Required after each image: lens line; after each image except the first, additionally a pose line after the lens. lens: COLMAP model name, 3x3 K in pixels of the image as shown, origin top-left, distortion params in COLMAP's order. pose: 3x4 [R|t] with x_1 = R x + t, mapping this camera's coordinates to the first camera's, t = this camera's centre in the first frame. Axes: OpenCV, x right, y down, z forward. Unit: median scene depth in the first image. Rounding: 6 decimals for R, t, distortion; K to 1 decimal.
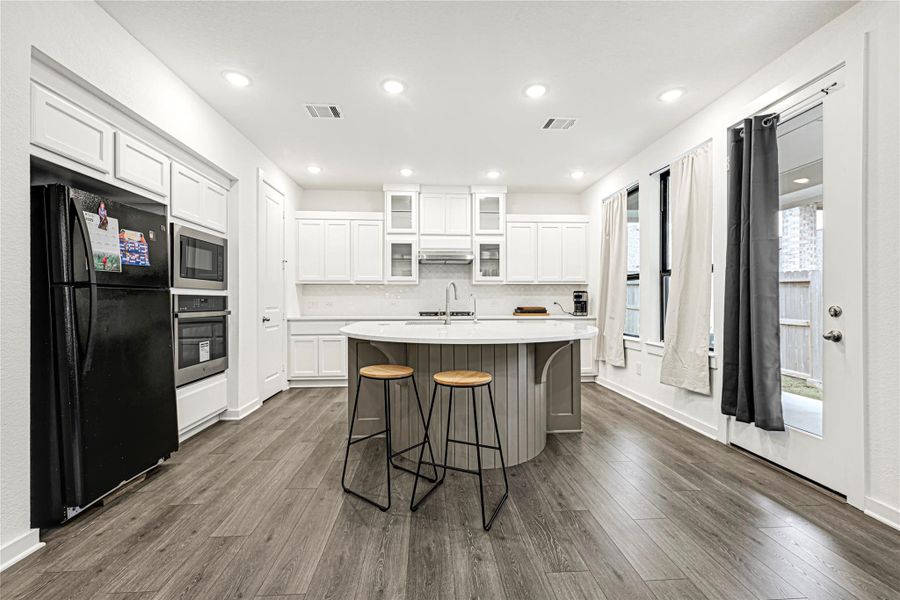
lens RADIAL K [[369.2, 0, 451.9], [0, 369.2, 301.2], [0, 0, 1]] dist [0.001880, 0.001177]
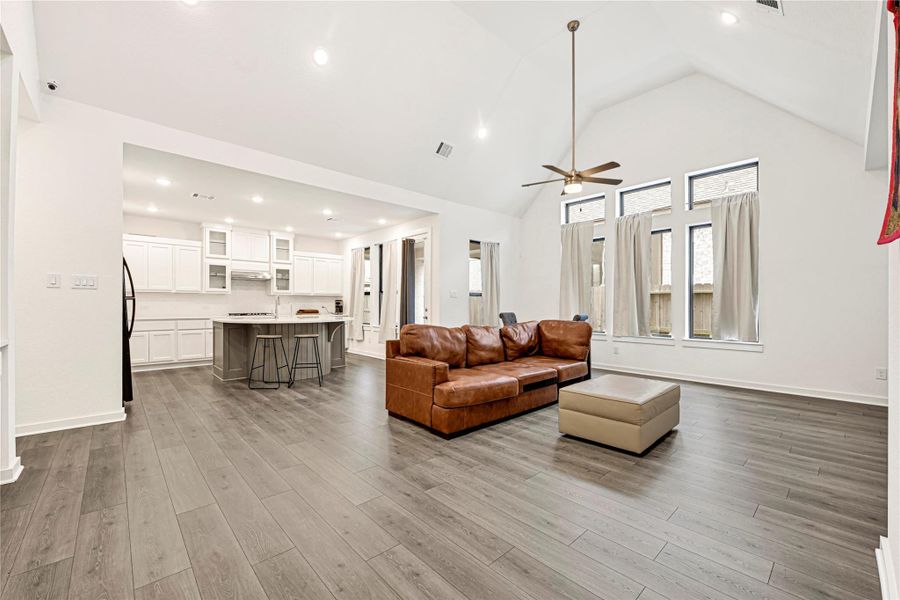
lens RADIAL K [[369.2, 0, 449.5], [0, 369.2, 303.3], [0, 0, 1]] dist [0.001880, 0.001177]
pose [[0.779657, 0.006484, 0.626173, -0.331667], [-0.002039, 0.999967, -0.007816, 0.000490], [-0.626204, 0.004817, 0.779645, -0.672273]]
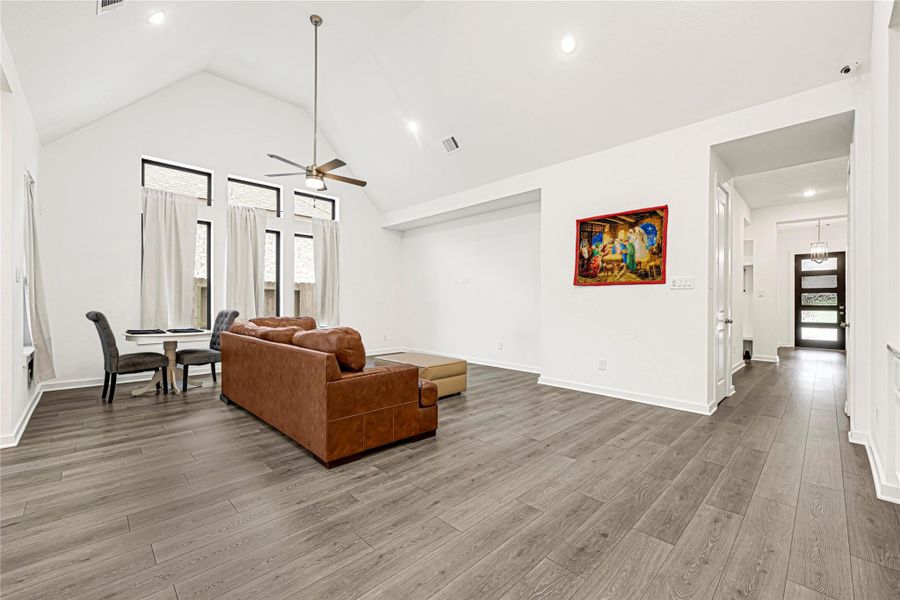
lens RADIAL K [[369.2, 0, 449.5], [0, 369.2, 301.5], [0, 0, 1]] dist [0.001880, 0.001177]
pose [[-0.652795, -0.001237, 0.757534, -0.537880], [-0.003821, 0.999991, -0.001659, -0.001660], [-0.757525, -0.003978, -0.652794, 1.096987]]
